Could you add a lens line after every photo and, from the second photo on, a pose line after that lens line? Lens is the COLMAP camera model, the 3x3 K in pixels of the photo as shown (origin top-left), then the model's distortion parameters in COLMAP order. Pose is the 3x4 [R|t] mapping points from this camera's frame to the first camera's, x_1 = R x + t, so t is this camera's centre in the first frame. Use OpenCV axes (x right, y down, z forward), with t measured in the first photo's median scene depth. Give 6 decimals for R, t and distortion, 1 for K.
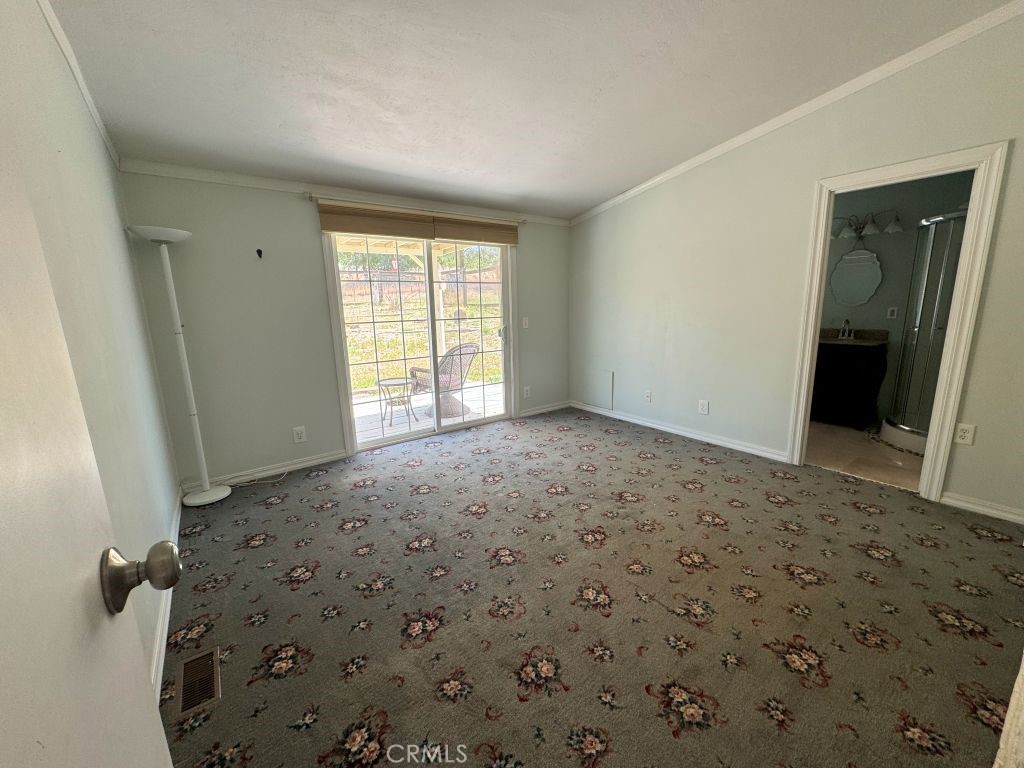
lens RADIAL K [[407.2, 0, 513.4], [0, 407.2, 383.3], [0, 0, 1]] dist [-0.002617, 0.000270]
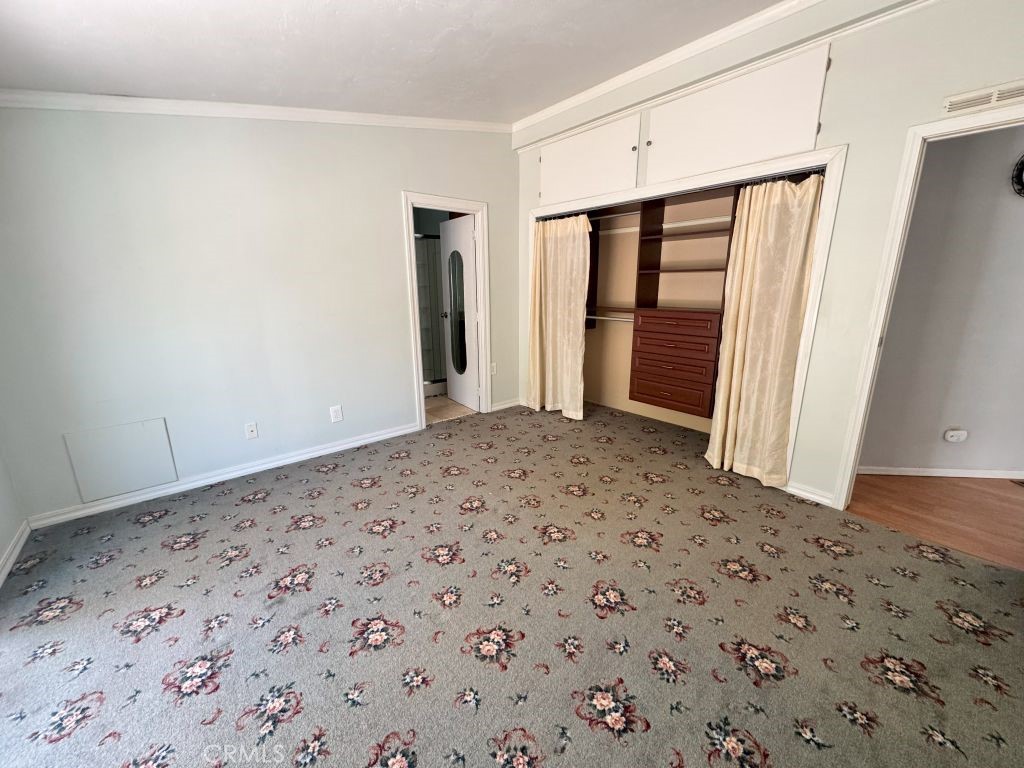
lens RADIAL K [[407.2, 0, 513.7], [0, 407.2, 383.1], [0, 0, 1]] dist [-0.002617, 0.000270]
pose [[-0.061827, -0.214266, 0.974817, -0.559273], [0.203055, 0.953559, 0.222472, -0.170762], [-0.977213, 0.211696, -0.015449, 0.851463]]
